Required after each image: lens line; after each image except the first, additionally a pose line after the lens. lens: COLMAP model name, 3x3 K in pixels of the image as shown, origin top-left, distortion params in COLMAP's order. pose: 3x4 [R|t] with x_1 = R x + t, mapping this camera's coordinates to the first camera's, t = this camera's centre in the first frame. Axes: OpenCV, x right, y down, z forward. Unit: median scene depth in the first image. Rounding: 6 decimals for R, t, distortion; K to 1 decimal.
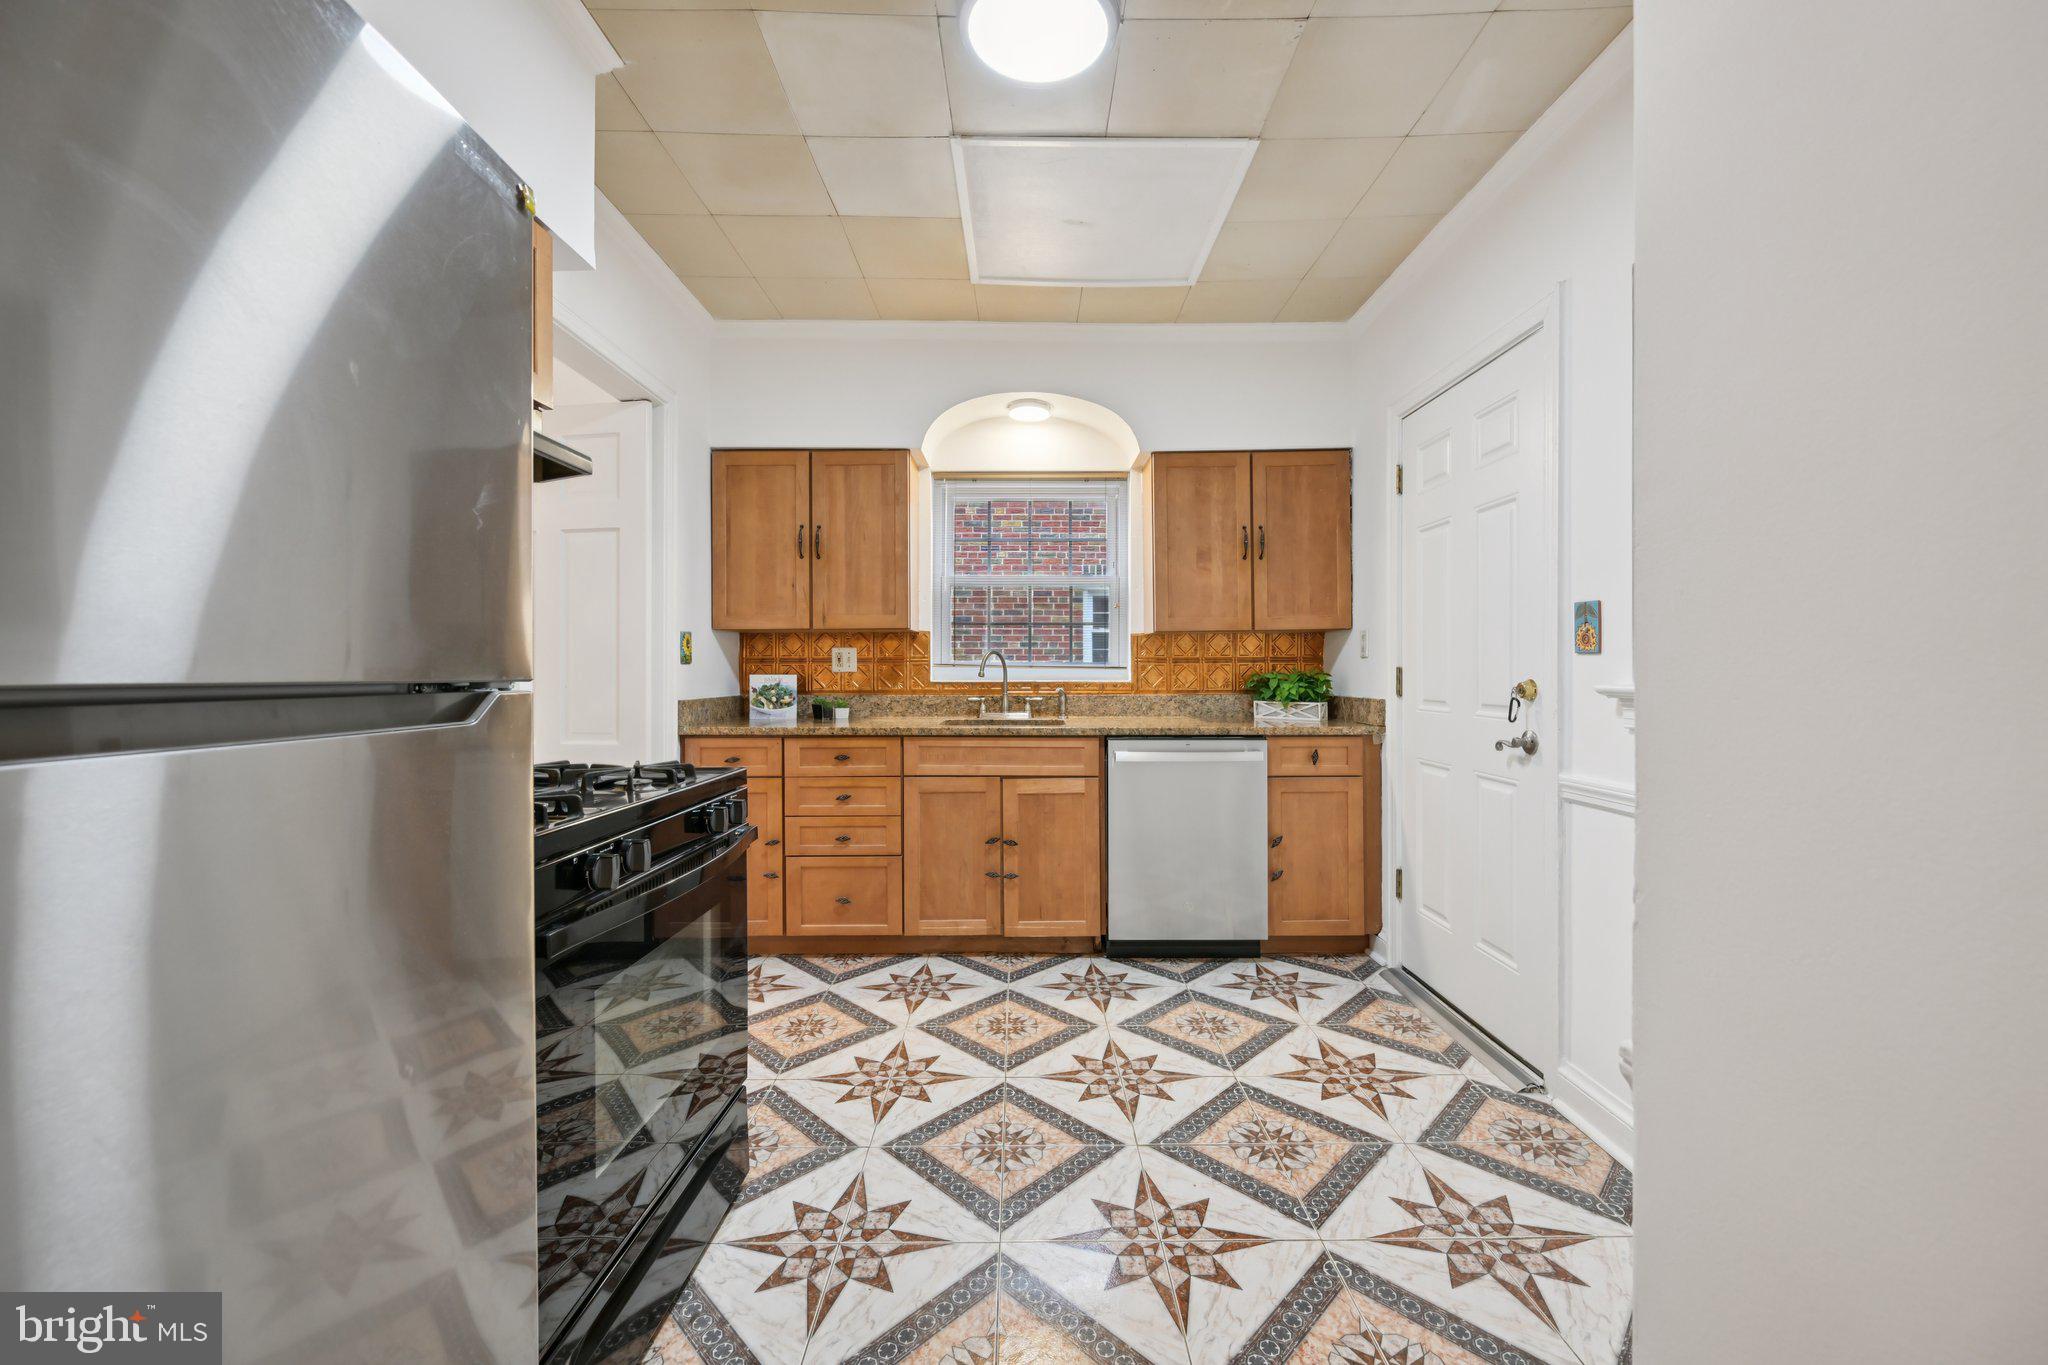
lens RADIAL K [[830.8, 0, 1056.5], [0, 830.8, 681.2], [0, 0, 1]] dist [0.000032, -0.000008]
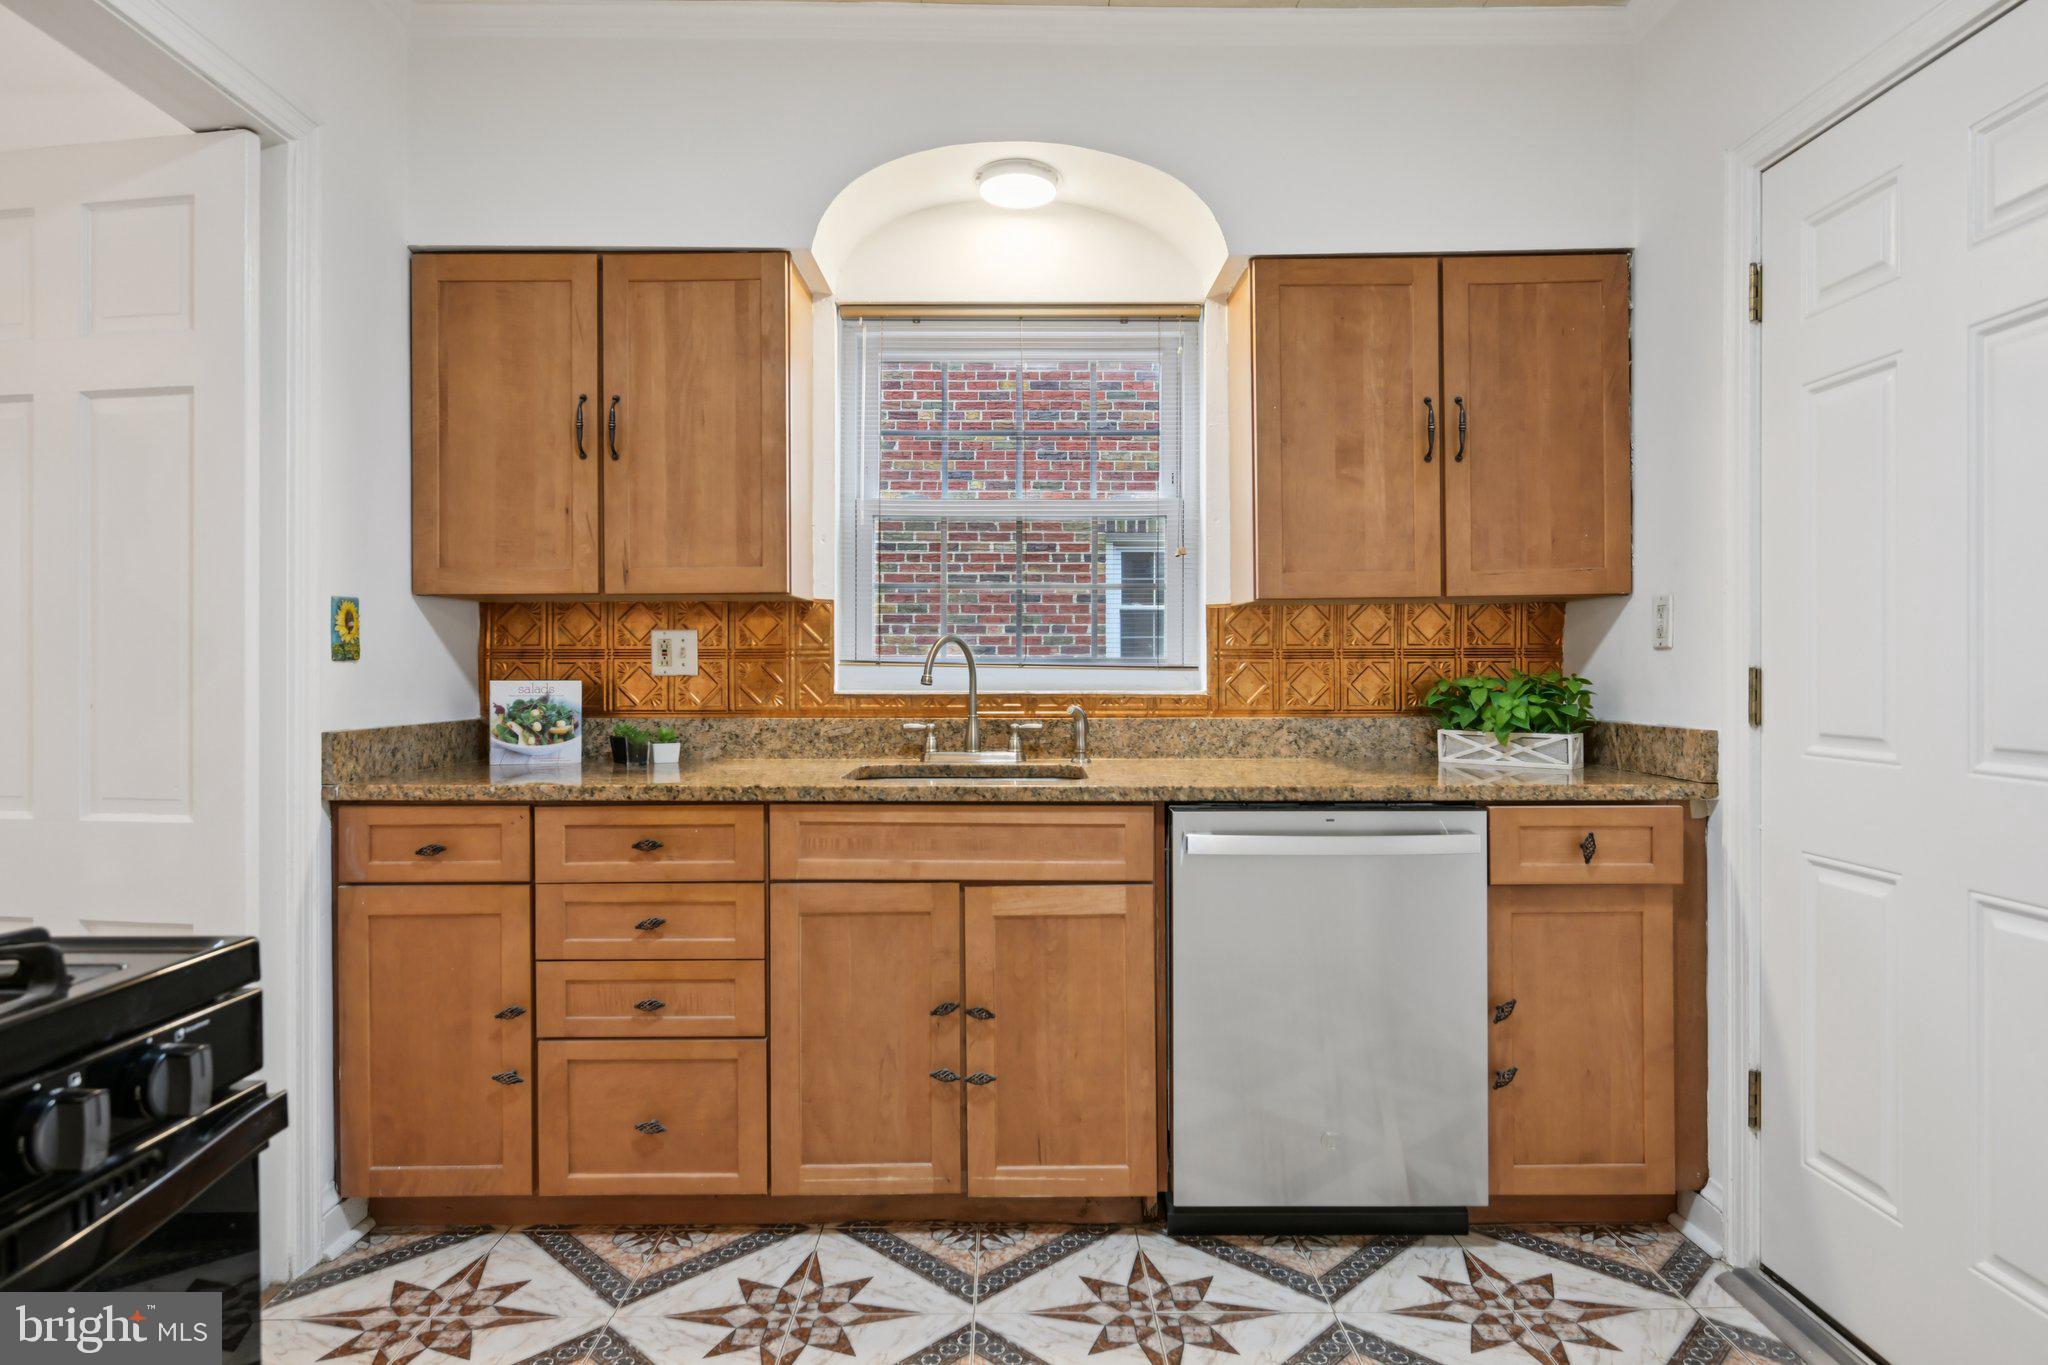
lens RADIAL K [[1181.5, 0, 1024.9], [0, 1181.5, 659.4], [0, 0, 1]] dist [0.155189, -0.000052]
pose [[0.999760, 0.000100, -0.021923, -0.010986], [-0.000648, 0.999688, -0.024959, -0.002233], [0.021914, 0.024967, 0.999448, 0.232279]]
